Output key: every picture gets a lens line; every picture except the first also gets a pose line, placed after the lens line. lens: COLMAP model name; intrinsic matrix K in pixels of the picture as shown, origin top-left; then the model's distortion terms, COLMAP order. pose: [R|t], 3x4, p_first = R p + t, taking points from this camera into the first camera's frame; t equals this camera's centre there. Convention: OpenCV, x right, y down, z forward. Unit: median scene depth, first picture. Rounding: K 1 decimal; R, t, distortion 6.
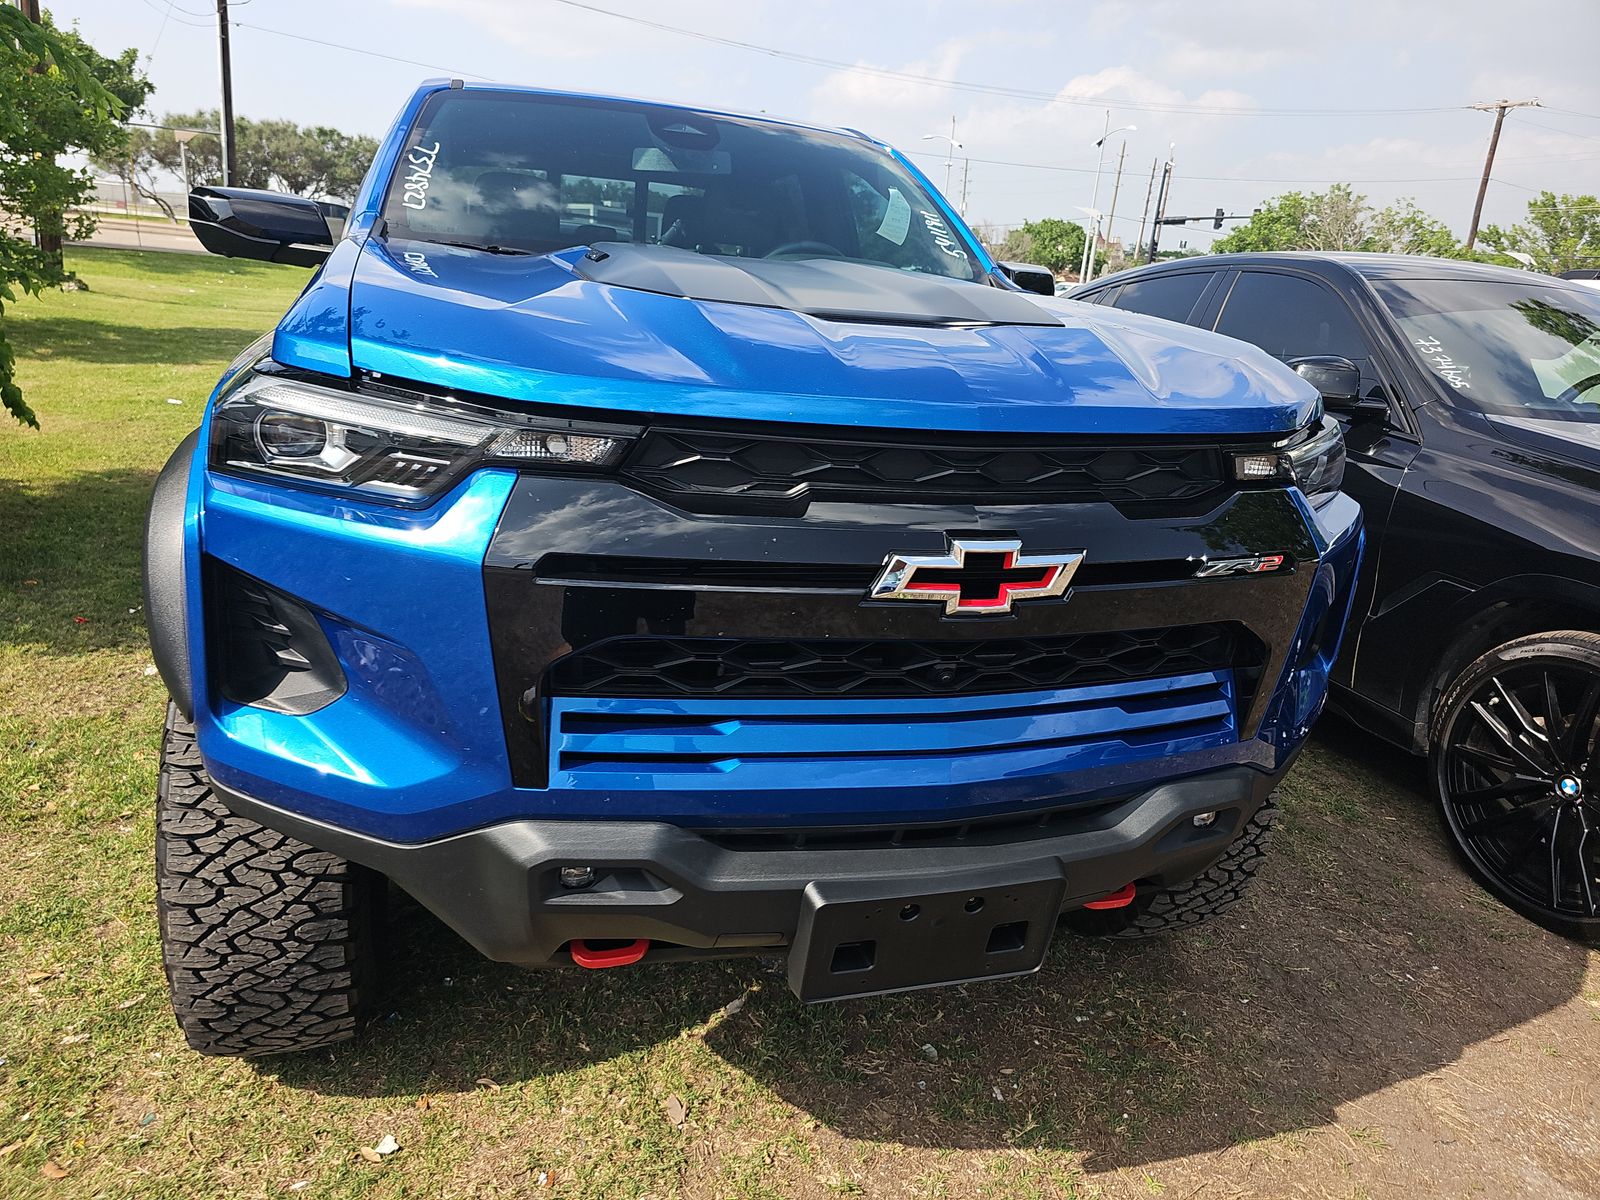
lens RADIAL K [[1038.8, 0, 779.6], [0, 1038.8, 587.1], [0, 0, 1]] dist [0.038379, -0.035190]
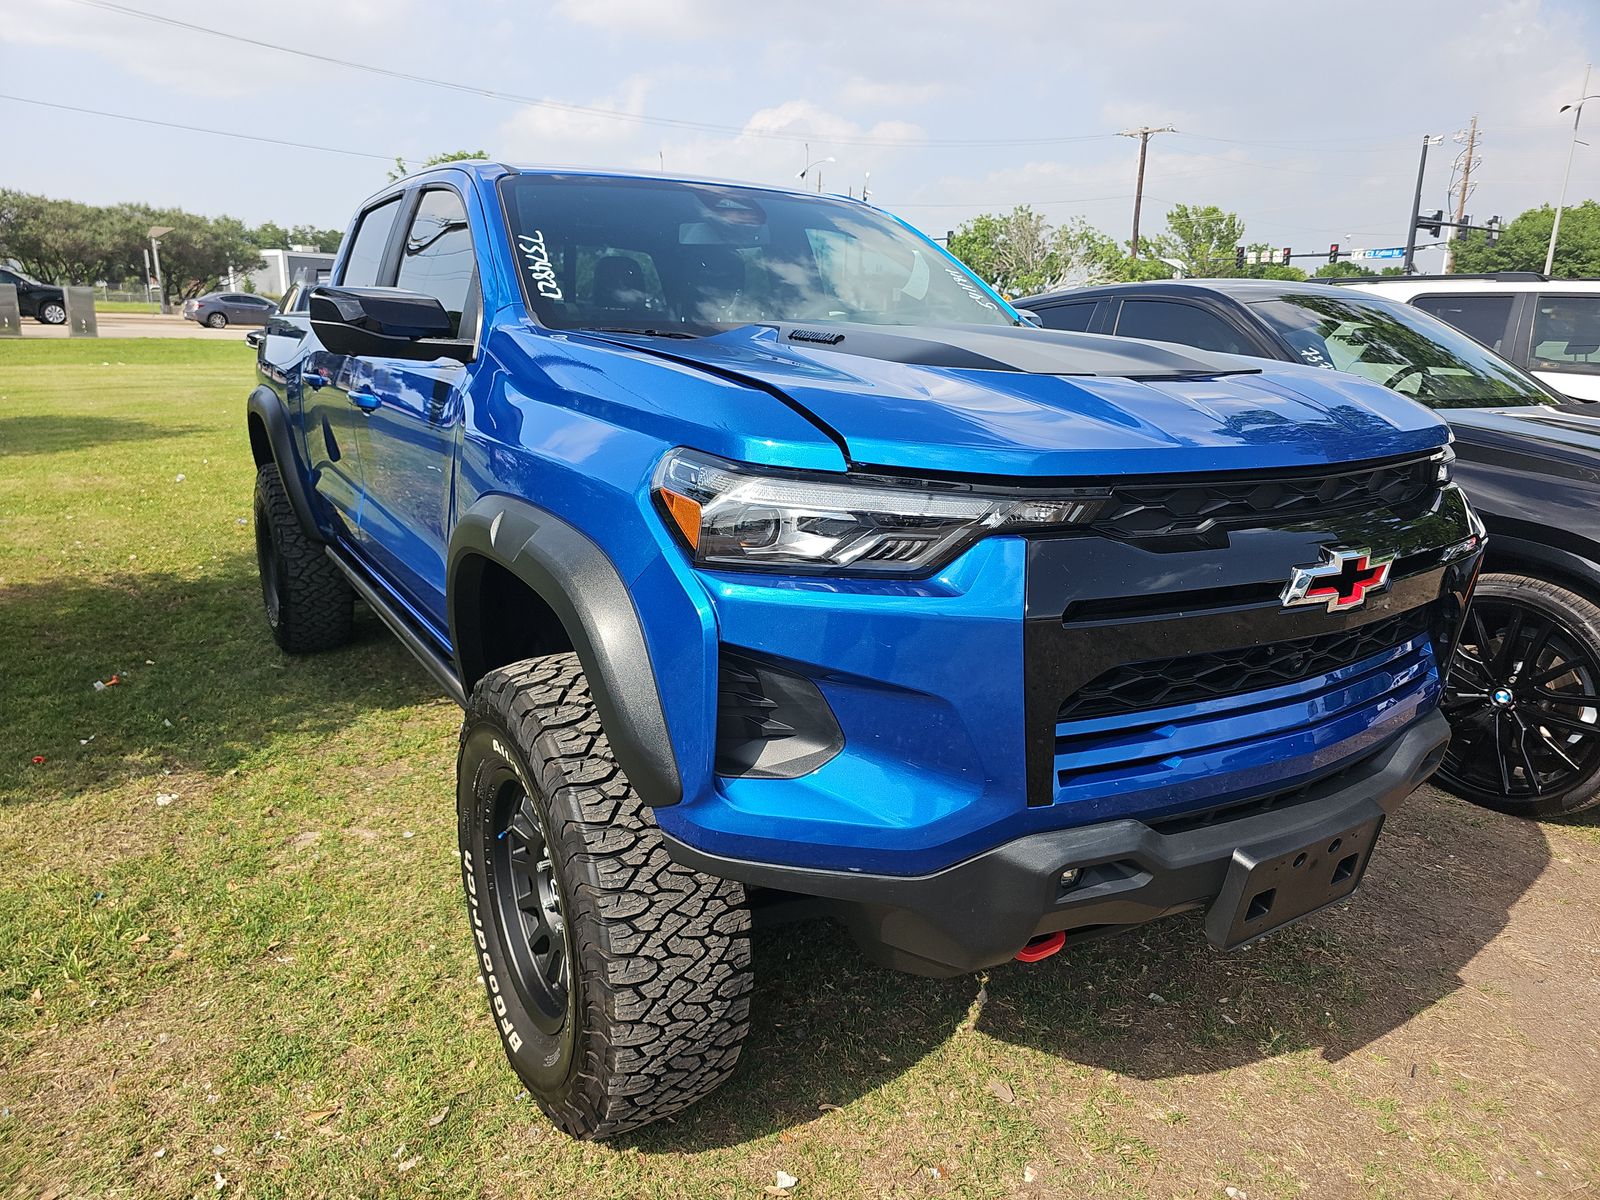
lens RADIAL K [[1038.8, 0, 771.6], [0, 1038.8, 600.4], [0, 0, 1]] dist [0.038379, -0.035190]
pose [[0.965931, -0.122675, 0.227877, -0.542127], [0.126480, 0.991967, -0.002115, -0.049470], [-0.225787, 0.030865, 0.973688, -0.048803]]
